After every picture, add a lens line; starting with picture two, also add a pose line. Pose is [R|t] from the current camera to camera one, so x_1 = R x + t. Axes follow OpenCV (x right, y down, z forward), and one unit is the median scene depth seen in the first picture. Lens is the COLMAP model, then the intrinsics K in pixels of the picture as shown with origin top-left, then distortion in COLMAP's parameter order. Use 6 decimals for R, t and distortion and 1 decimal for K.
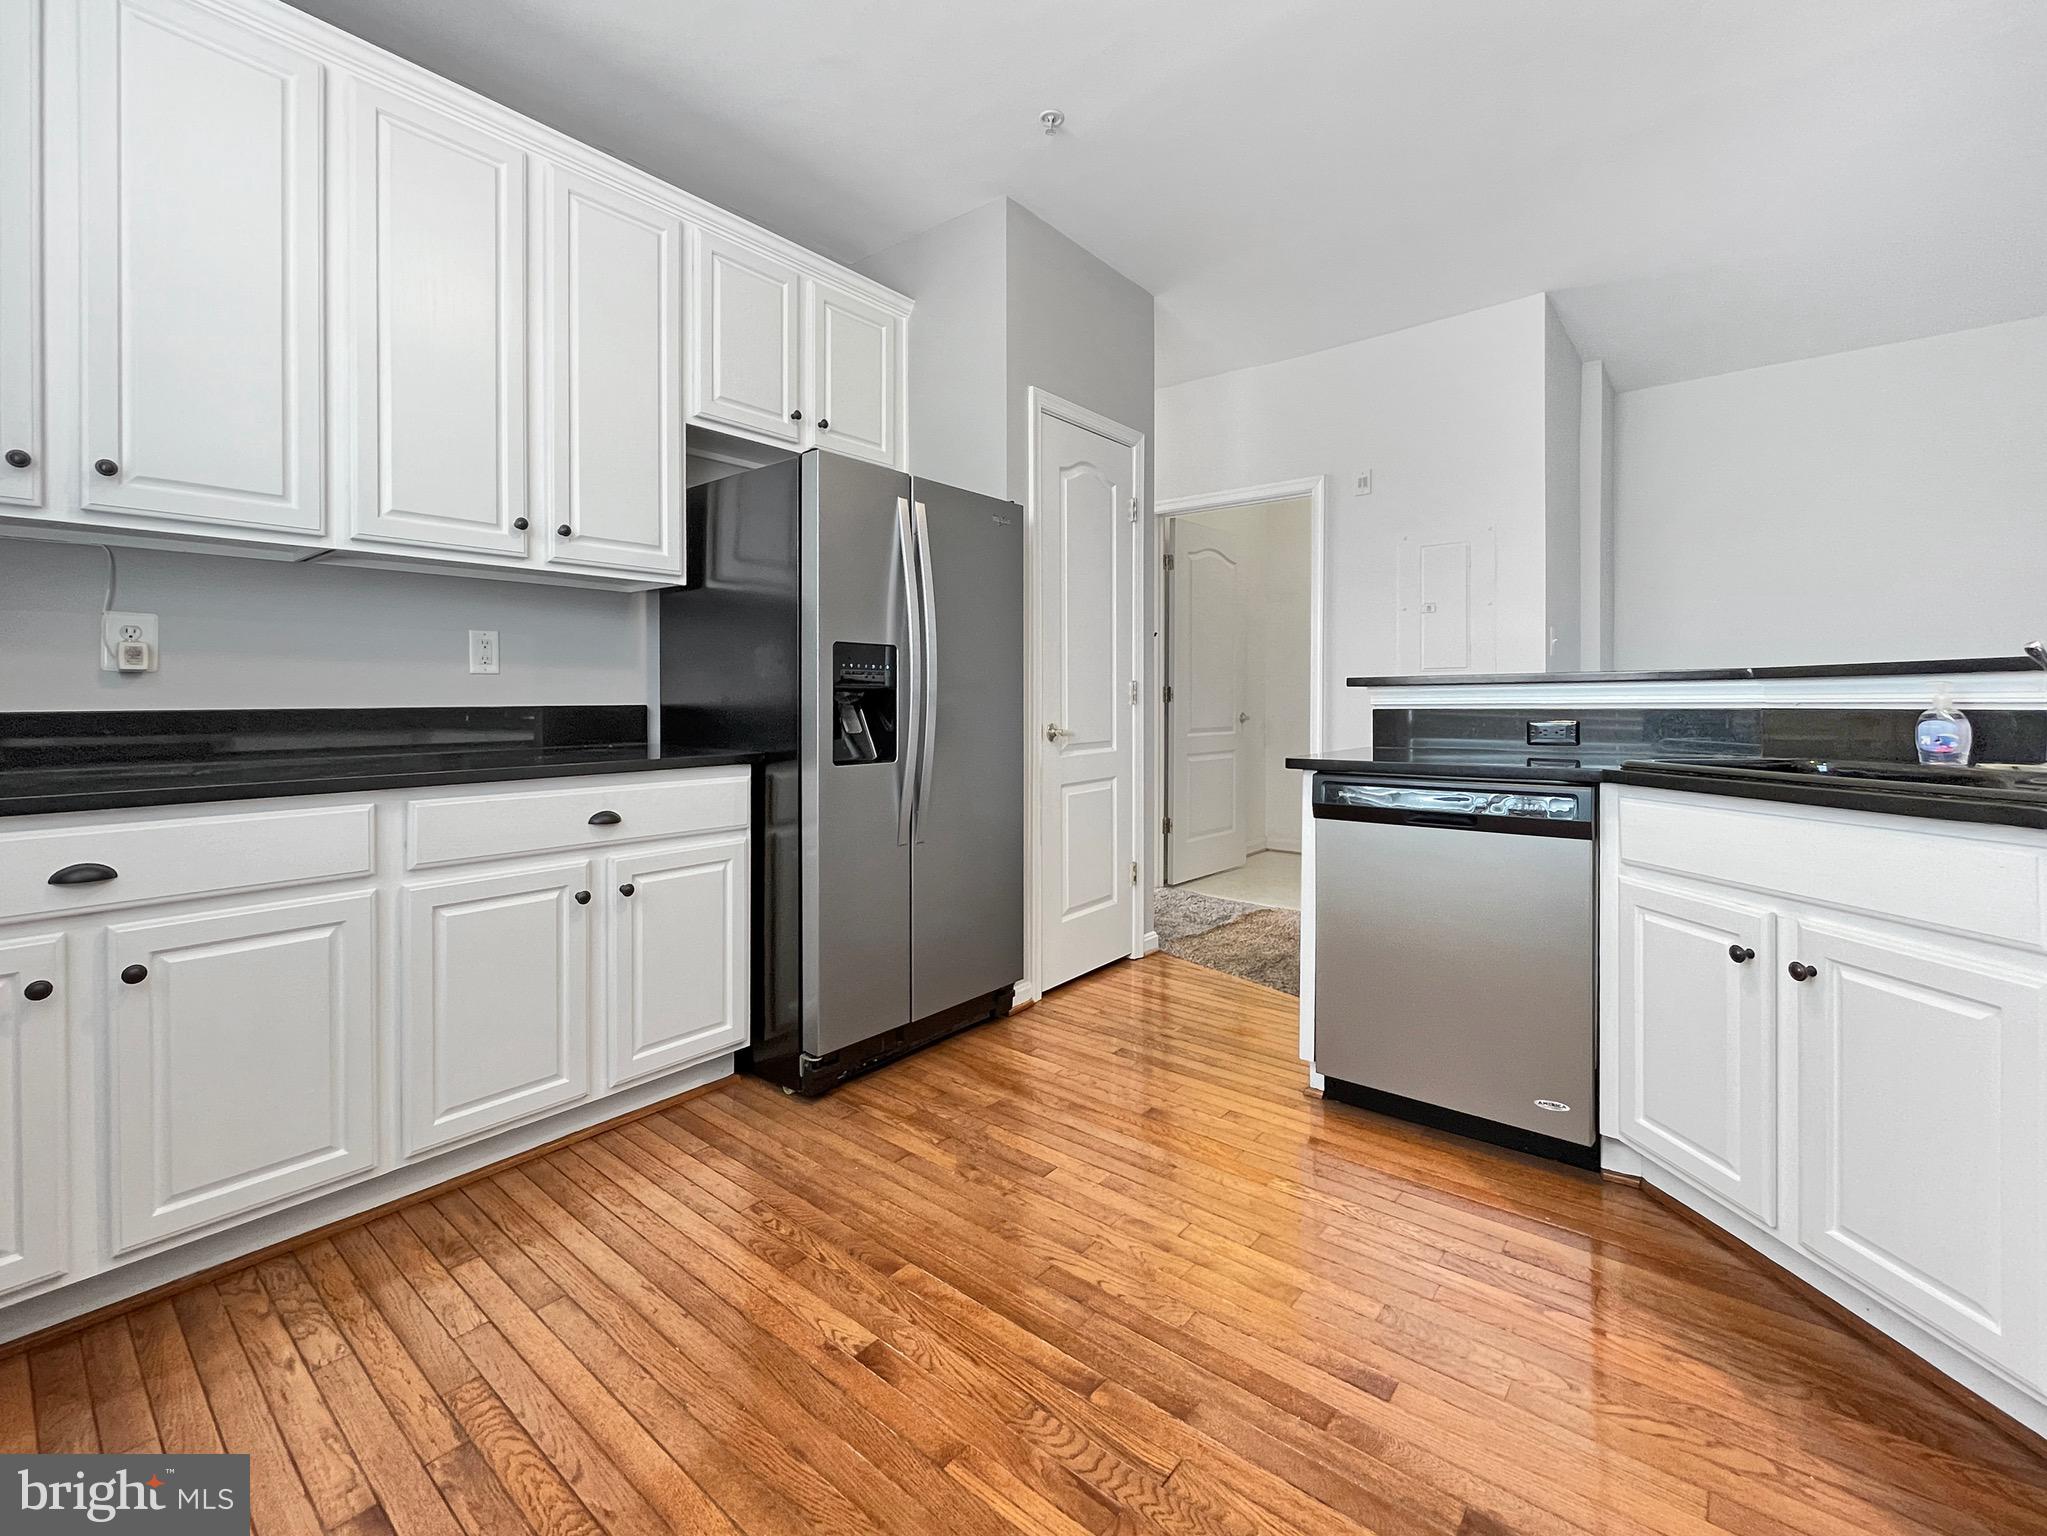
lens RADIAL K [[895.2, 0, 1003.1], [0, 895.2, 683.0], [0, 0, 1]] dist [-0.000599, 0.000201]
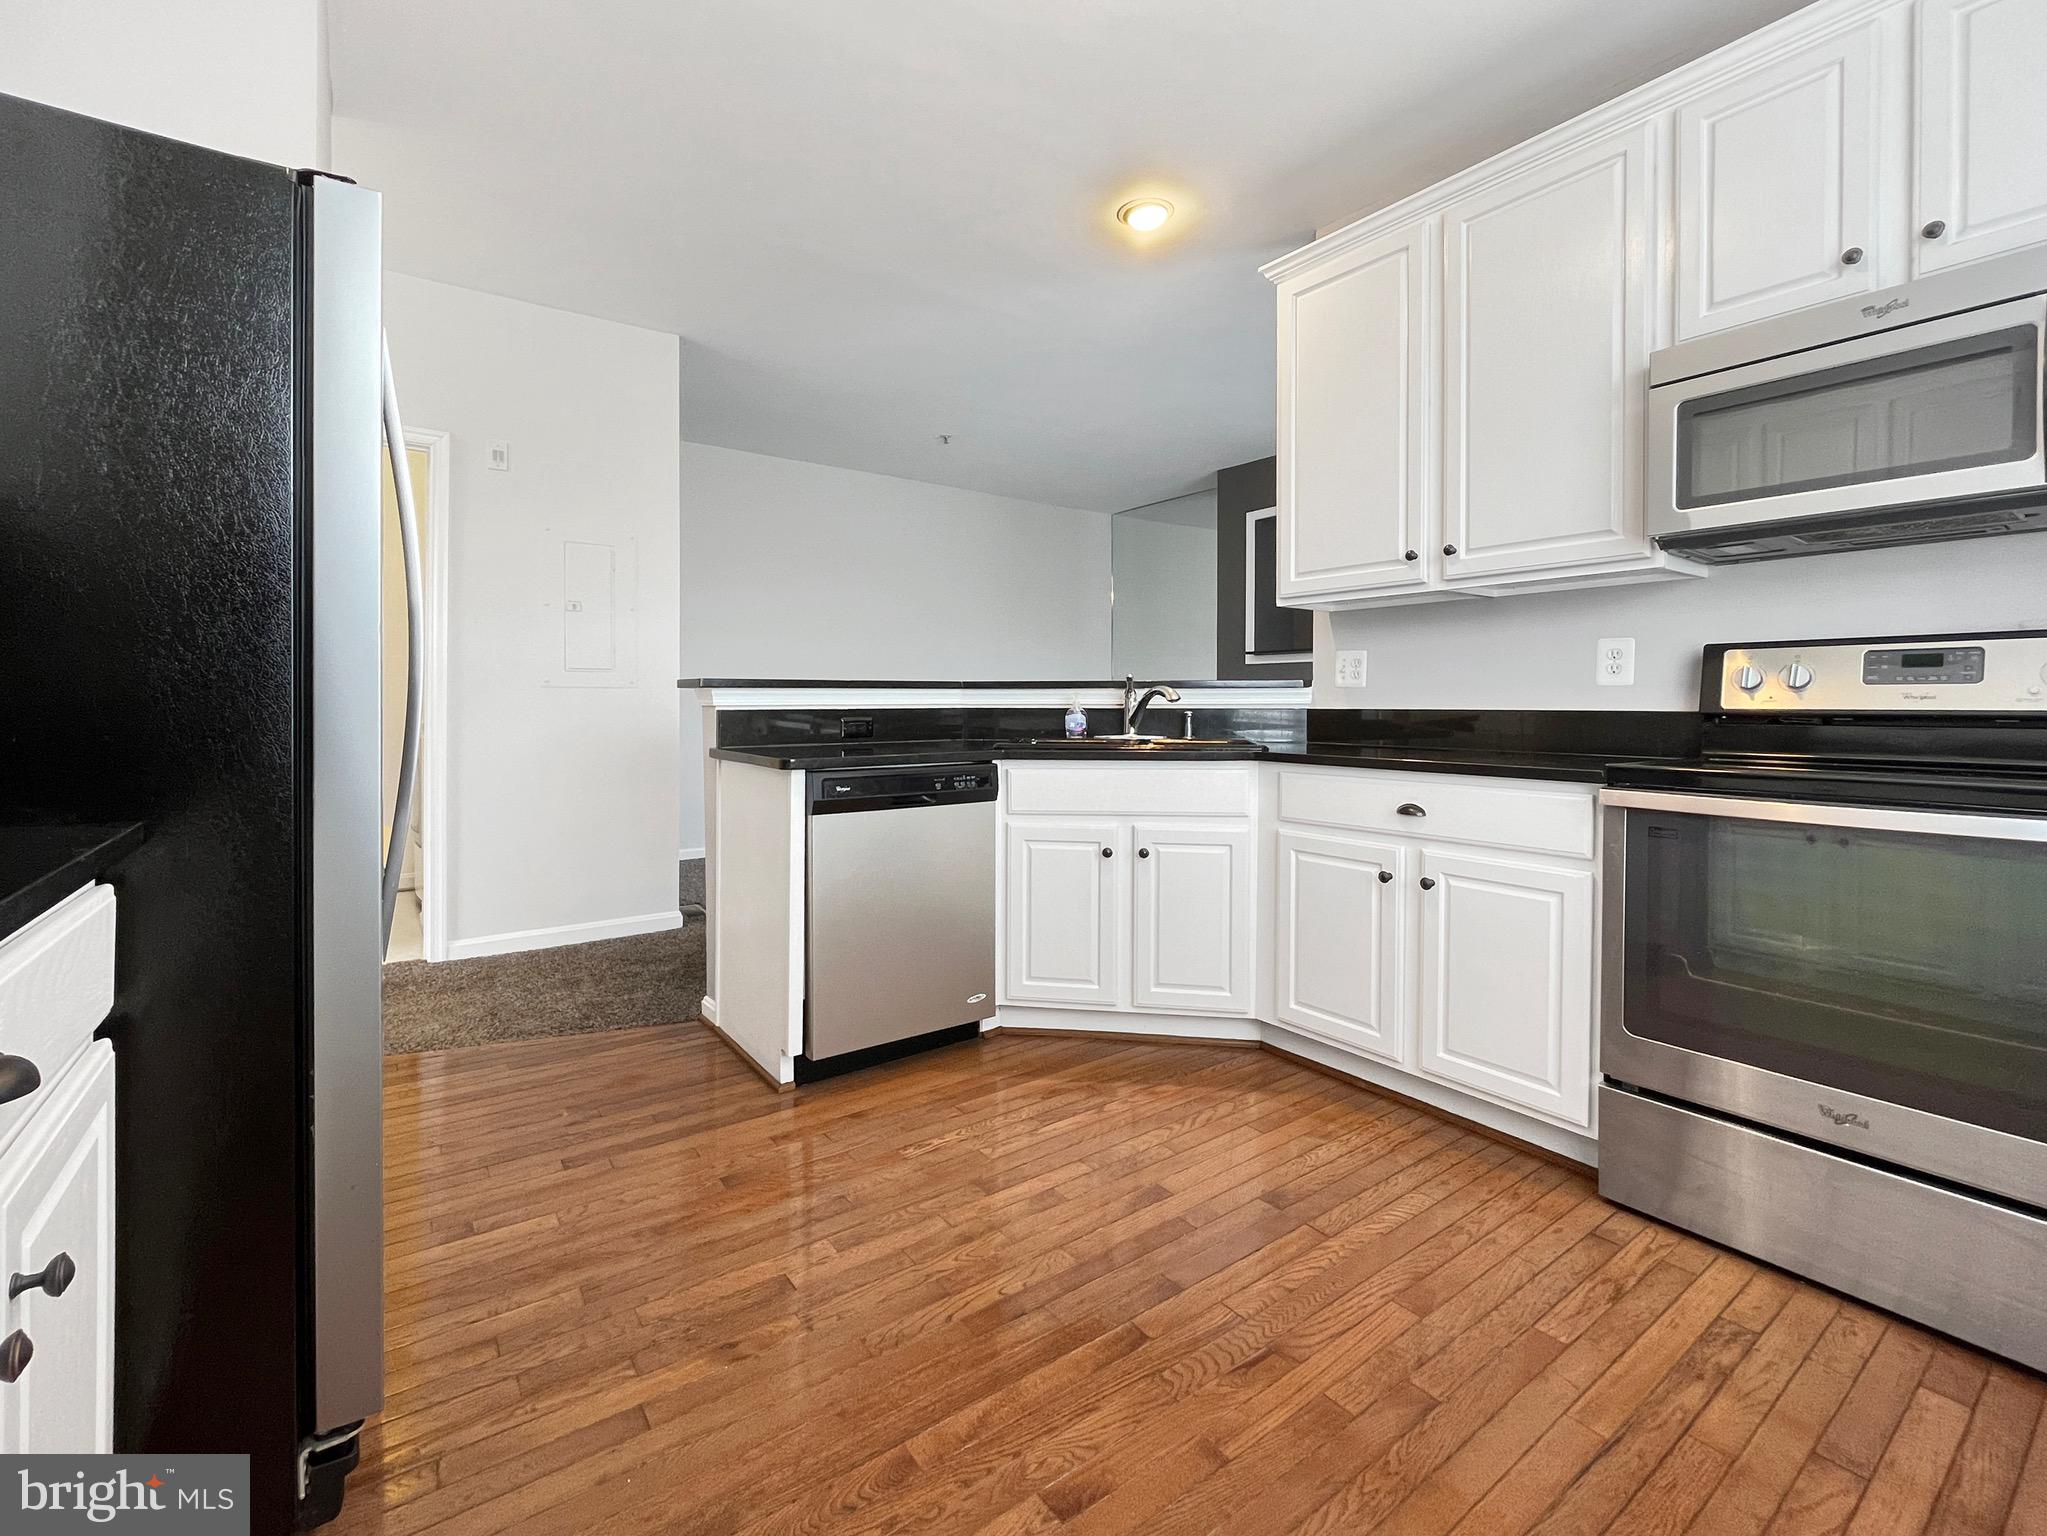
lens RADIAL K [[878.9, 0, 1011.9], [0, 878.9, 698.3], [0, 0, 1]] dist [-0.002346, -0.000491]
pose [[0.251516, 0.007588, 0.967823, -0.732421], [-0.021416, 0.999768, -0.002272, 0.017374], [-0.967616, -0.020155, 0.251621, 0.673687]]
